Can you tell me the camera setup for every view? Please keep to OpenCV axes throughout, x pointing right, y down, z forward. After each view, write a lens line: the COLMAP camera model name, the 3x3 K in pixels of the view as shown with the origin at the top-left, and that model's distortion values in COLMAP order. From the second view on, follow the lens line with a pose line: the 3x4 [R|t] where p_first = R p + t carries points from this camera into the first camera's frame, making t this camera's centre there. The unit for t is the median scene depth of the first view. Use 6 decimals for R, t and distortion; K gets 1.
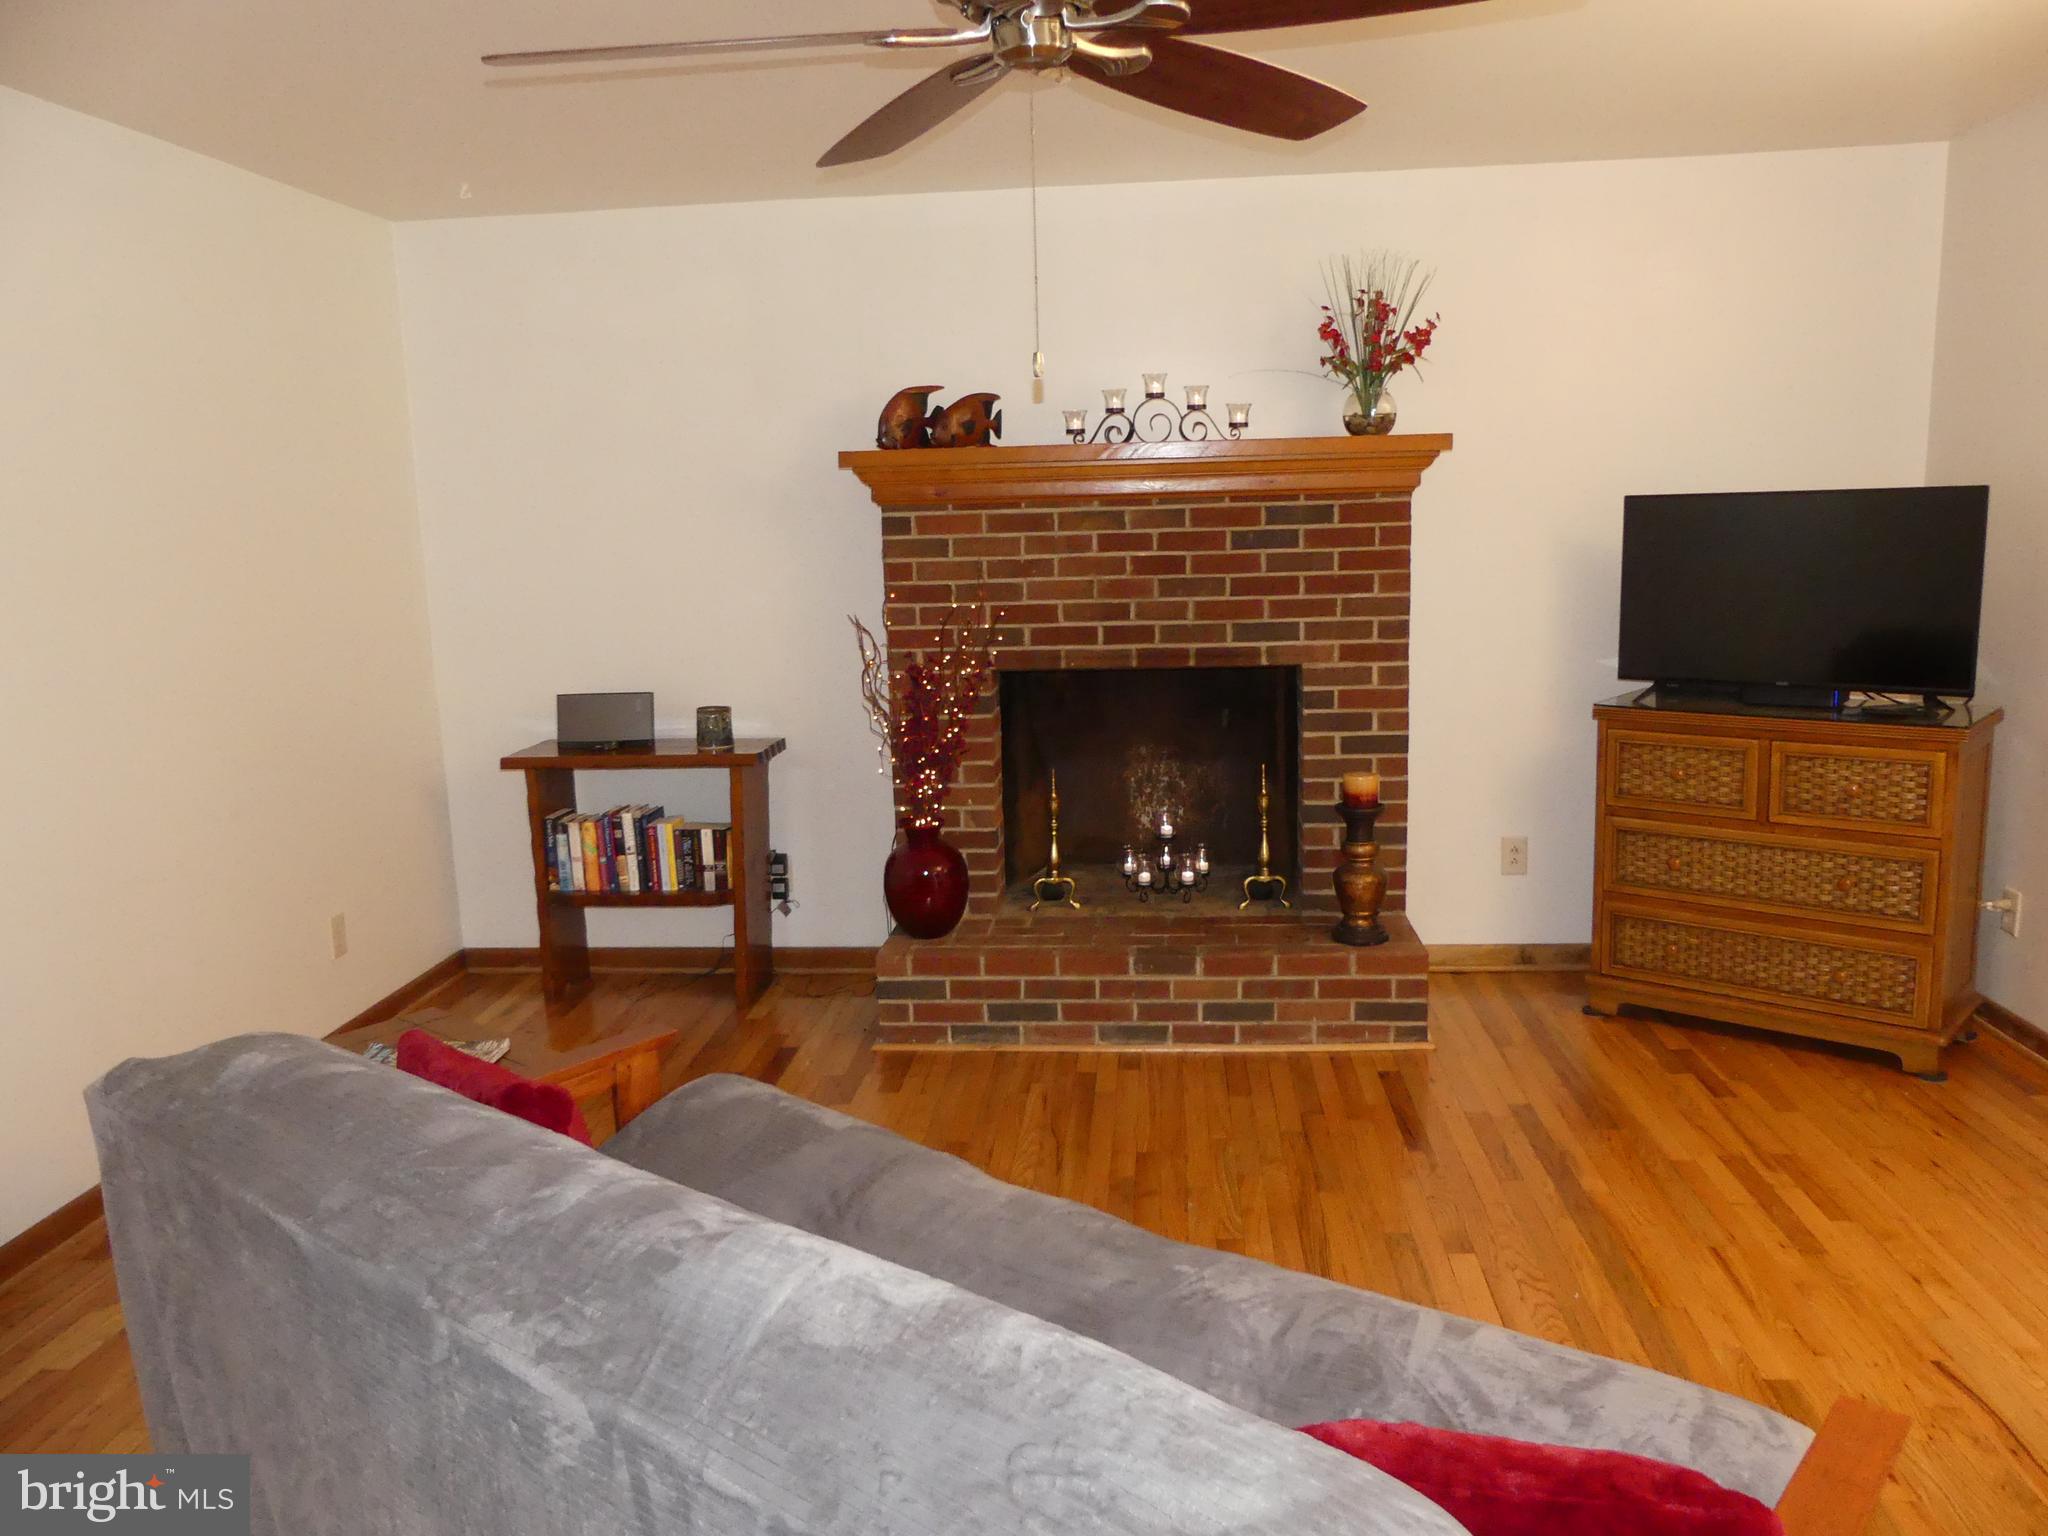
lens RADIAL K [[1550.9, 0, 1025.4], [0, 1550.9, 767.5], [0, 0, 1]] dist [-0.023670, 0.029961]
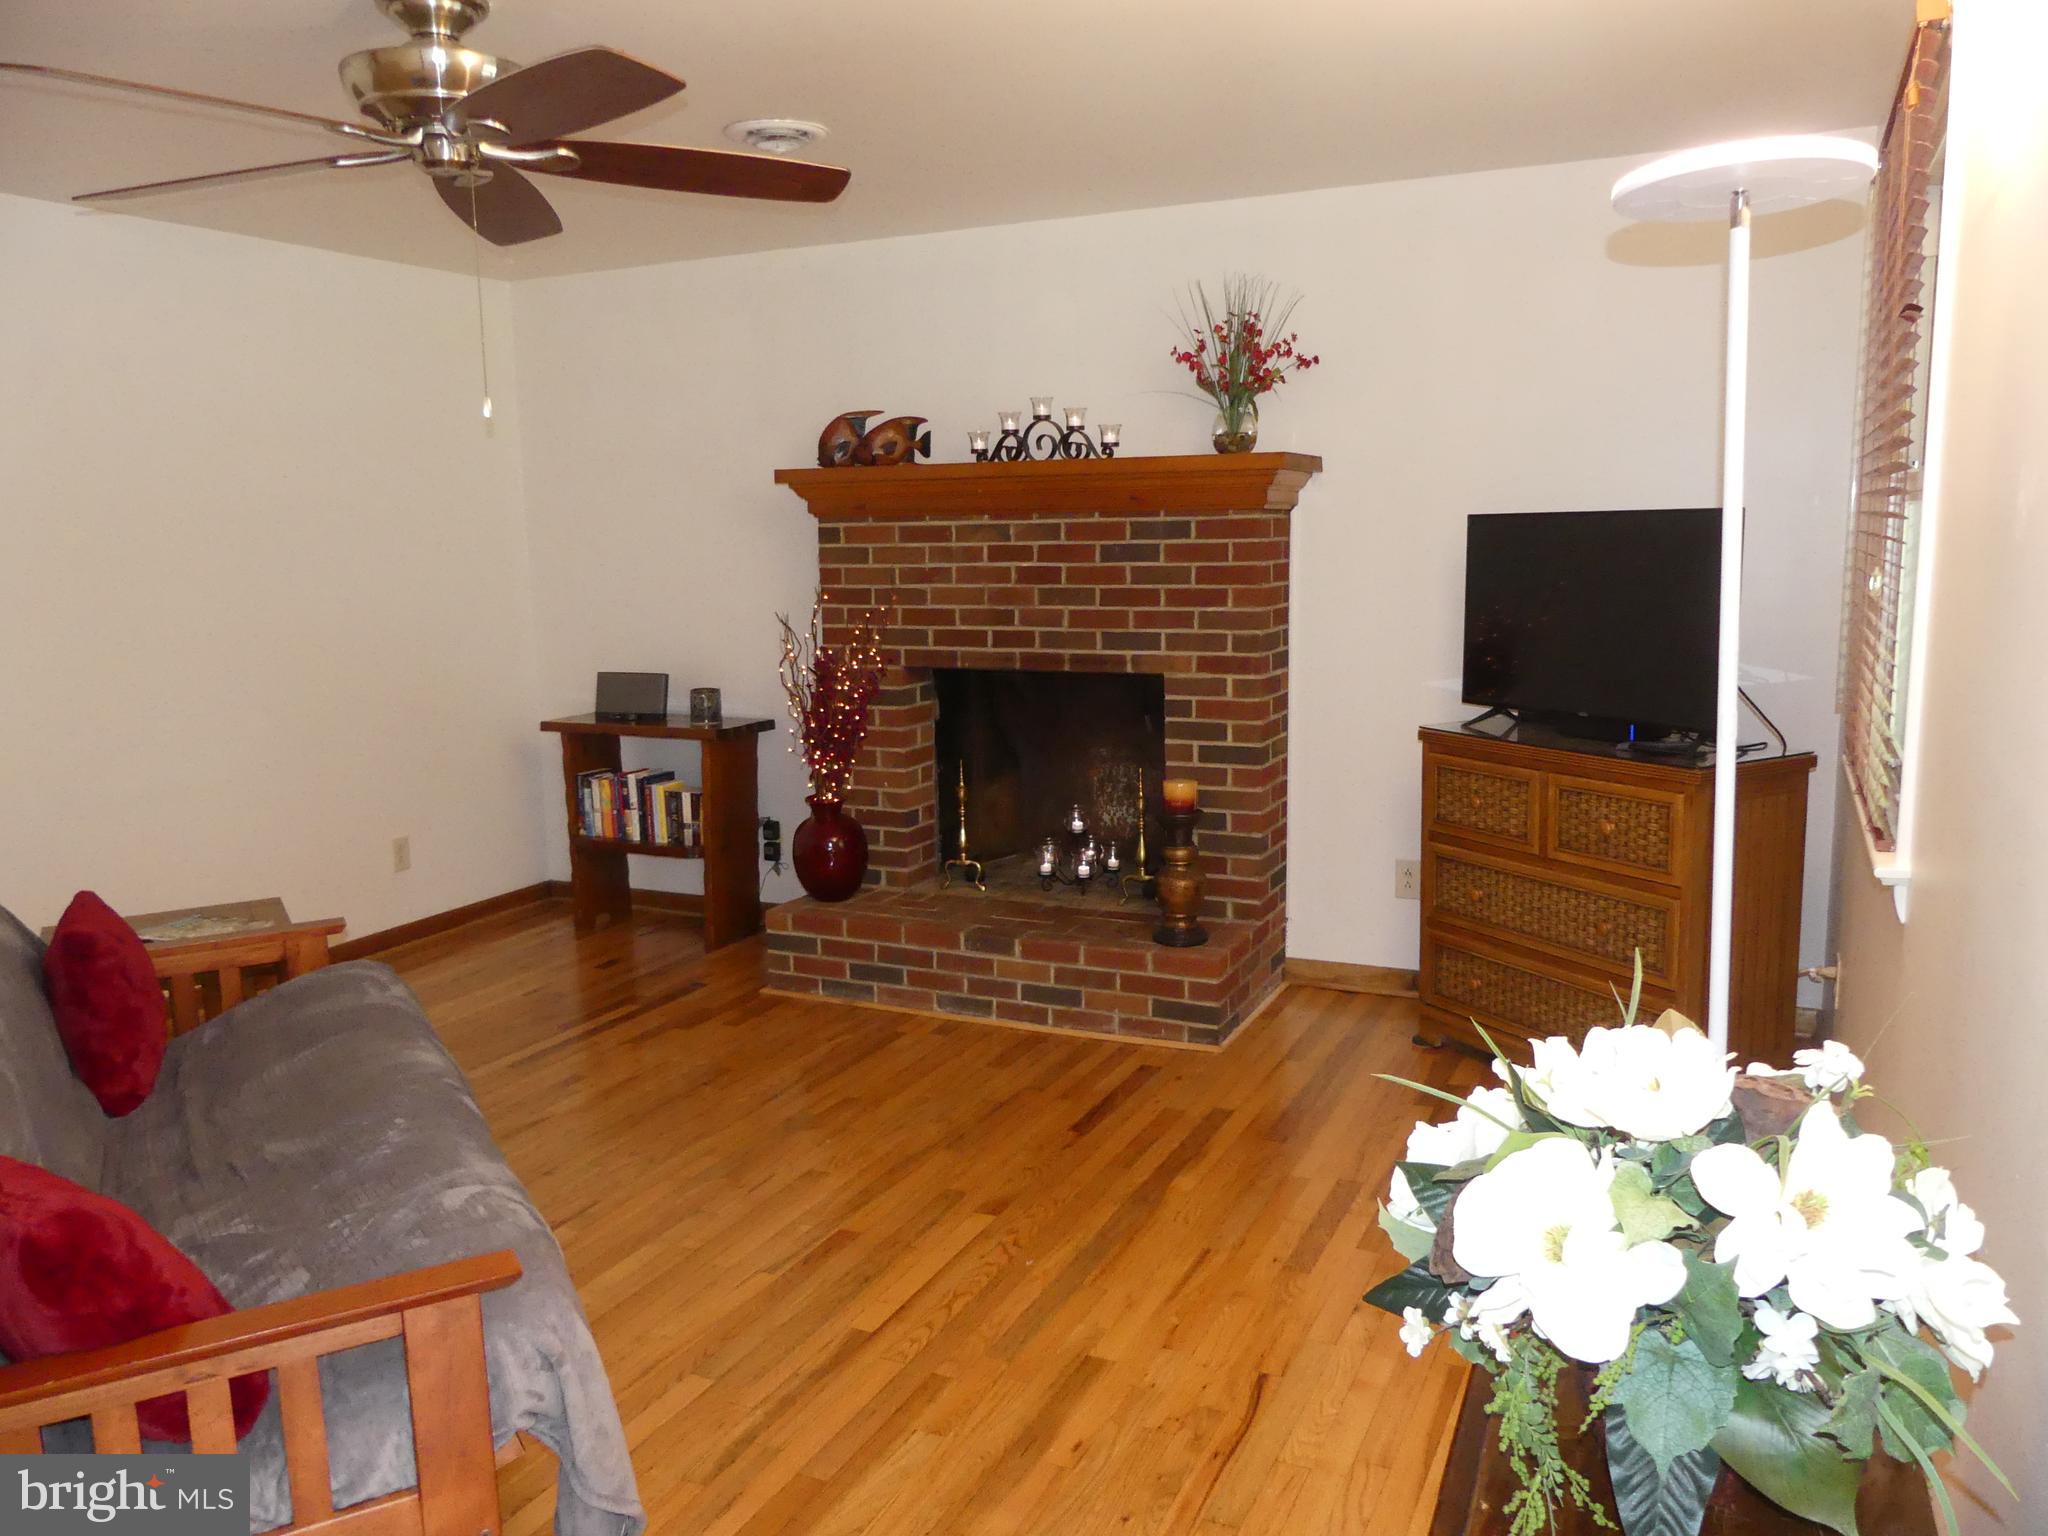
lens RADIAL K [[1550.9, 0, 1013.9], [0, 1550.9, 769.0], [0, 0, 1]] dist [-0.023670, 0.029961]
pose [[0.936109, 0.066931, -0.345284, 0.450406], [-0.068469, 0.997623, 0.007754, -0.003907], [0.344982, 0.016382, 0.938466, -0.010635]]
